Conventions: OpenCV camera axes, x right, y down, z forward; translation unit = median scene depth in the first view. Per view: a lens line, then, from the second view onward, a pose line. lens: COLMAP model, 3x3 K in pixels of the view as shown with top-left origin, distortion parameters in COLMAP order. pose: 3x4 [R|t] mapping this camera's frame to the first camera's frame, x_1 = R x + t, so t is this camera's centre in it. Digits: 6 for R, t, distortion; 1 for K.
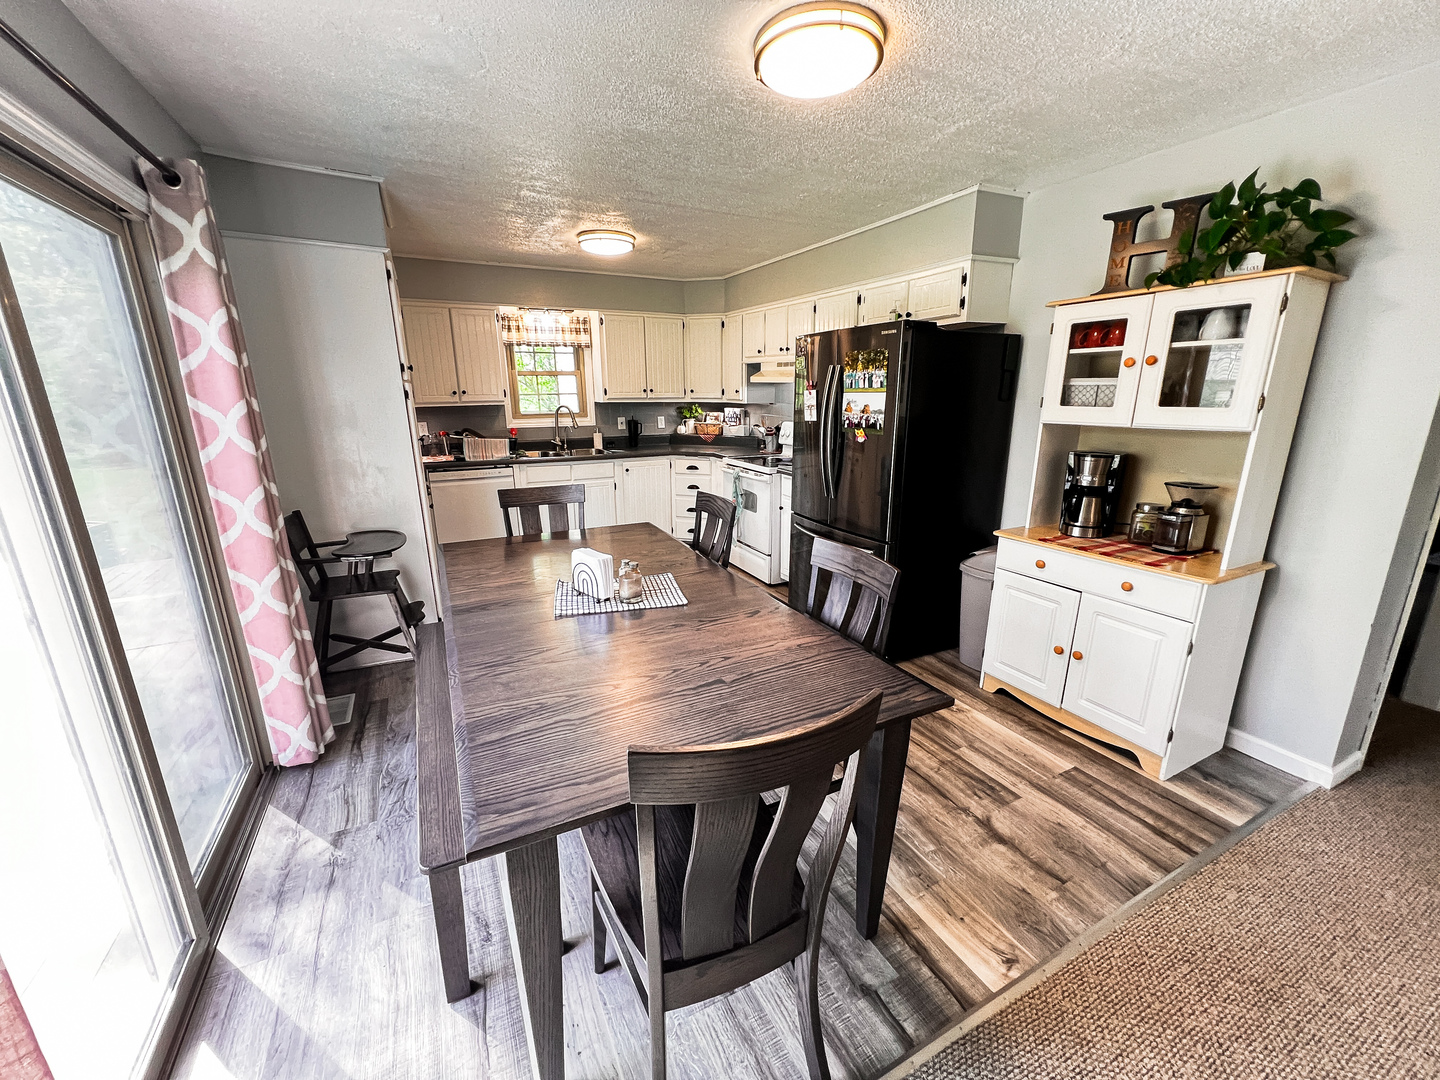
lens RADIAL K [[575.3, 0, 722.1], [0, 575.3, 540.8], [0, 0, 1]] dist [-0.000654, 0.000056]
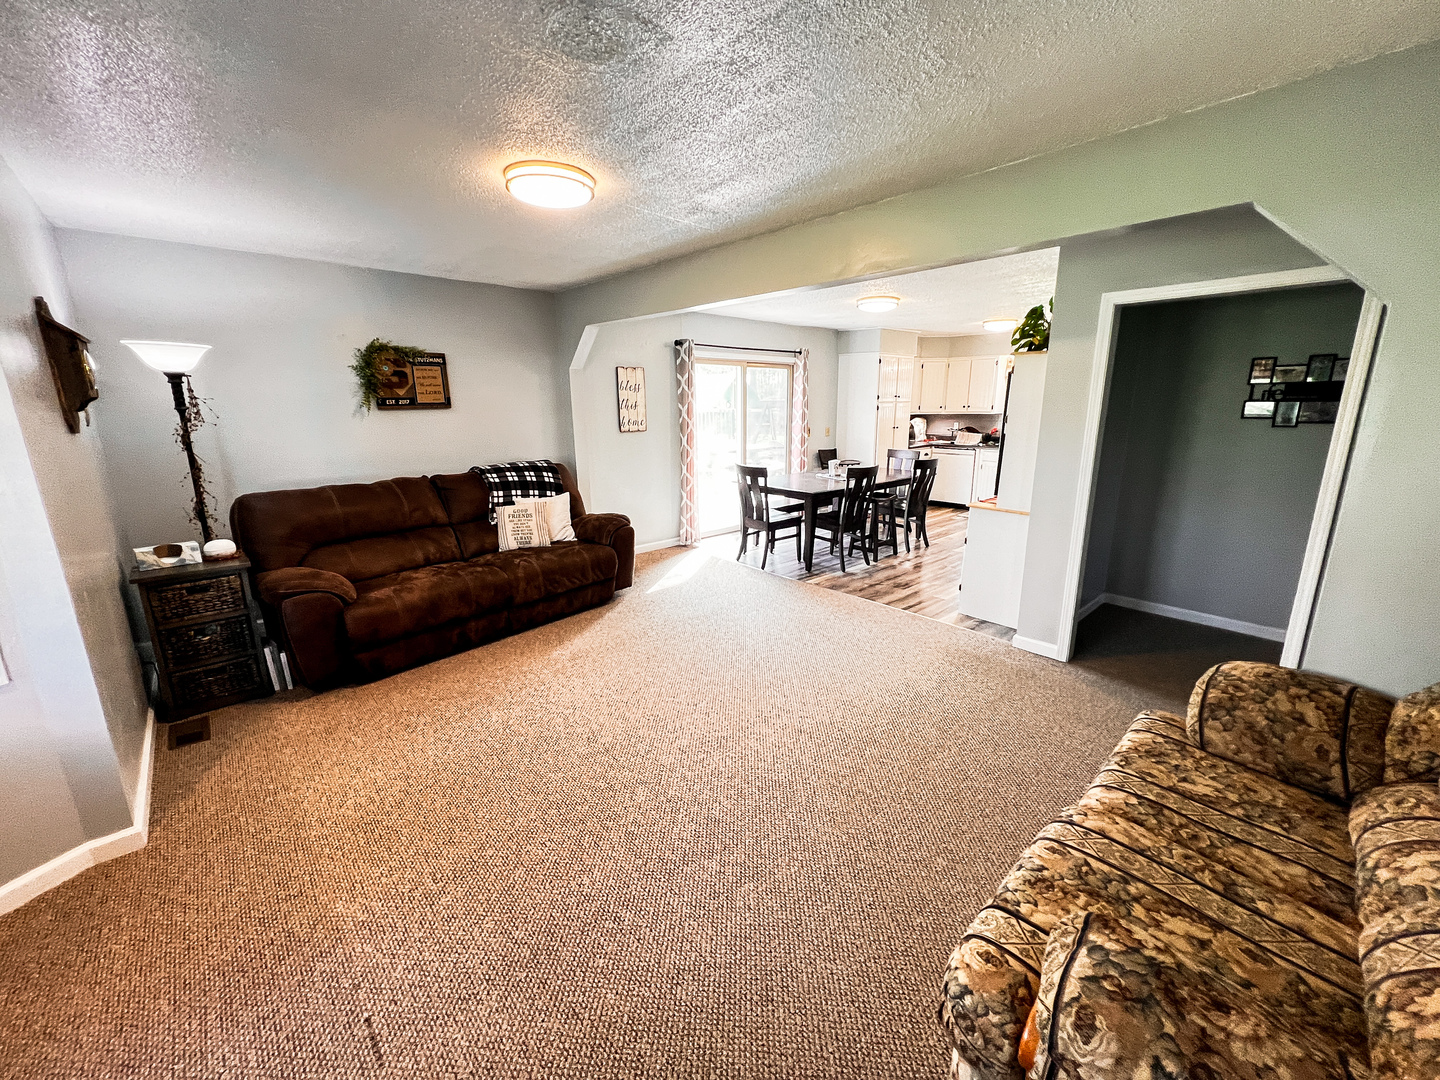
lens RADIAL K [[575.3, 0, 722.9], [0, 575.3, 541.9], [0, 0, 1]] dist [-0.000654, 0.000056]
pose [[0.265142, 0.232445, -0.935772, 1.694485], [-0.243652, 0.955162, 0.168225, 0.042643], [0.932917, 0.183399, 0.309889, -0.279739]]
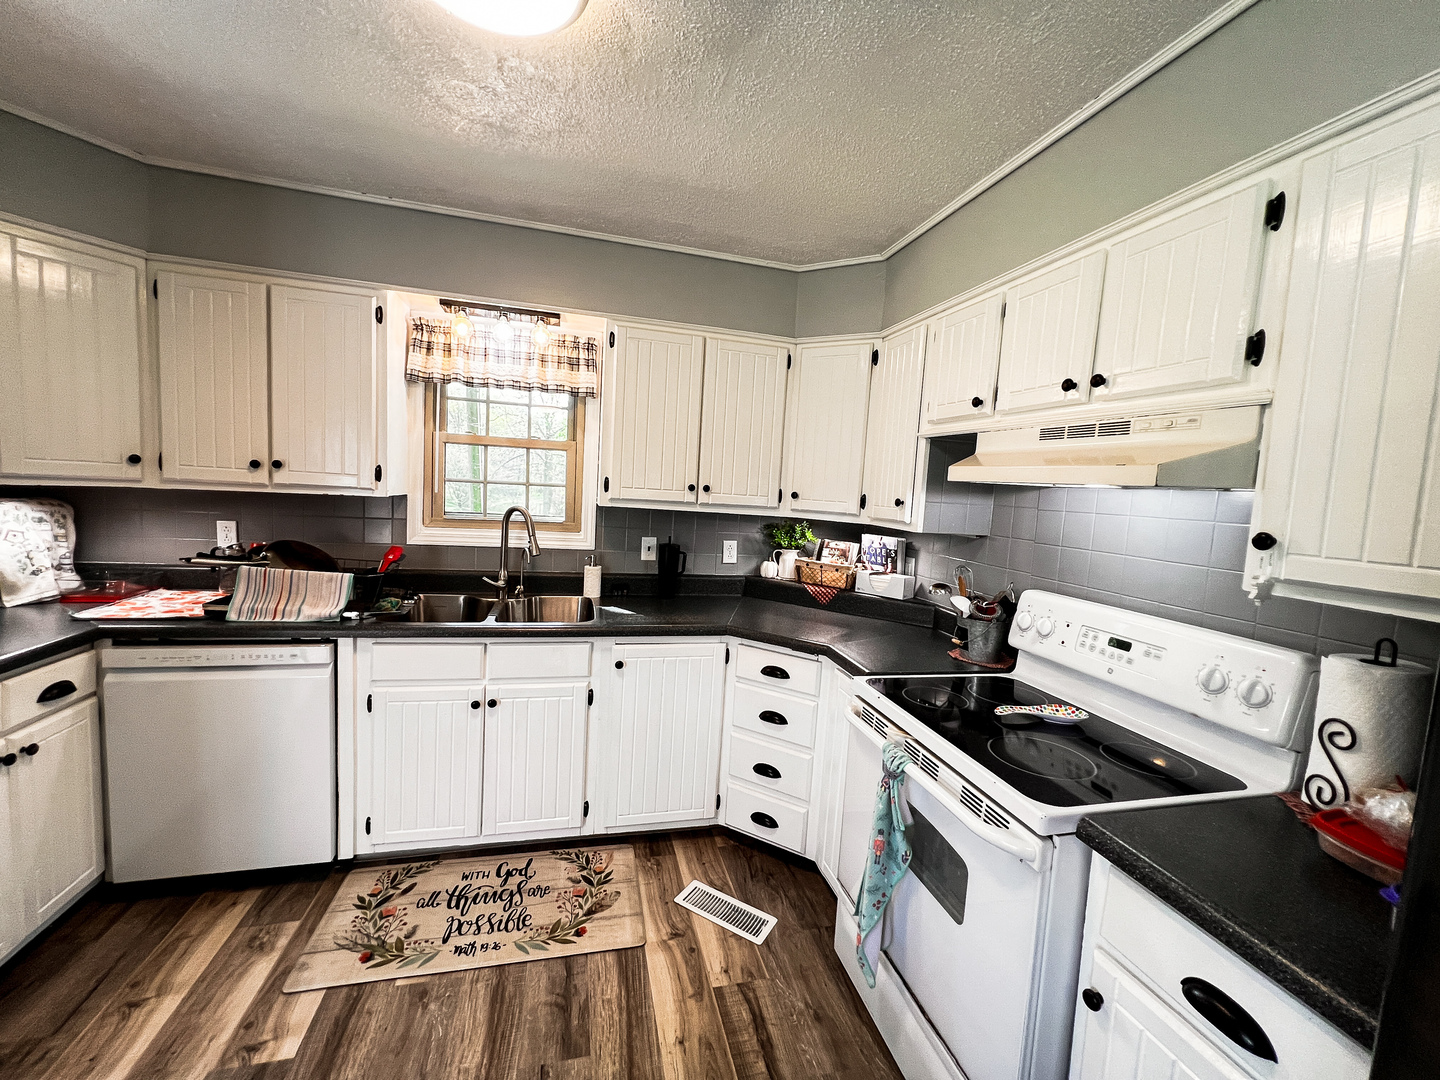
lens RADIAL K [[575.3, 0, 722.0], [0, 575.3, 538.8], [0, 0, 1]] dist [-0.000654, 0.000056]
pose [[0.973476, 0.080837, -0.214034, -0.012624], [-0.117696, 0.979162, -0.165497, -0.255037], [0.196196, 0.186298, 0.962705, 0.983515]]
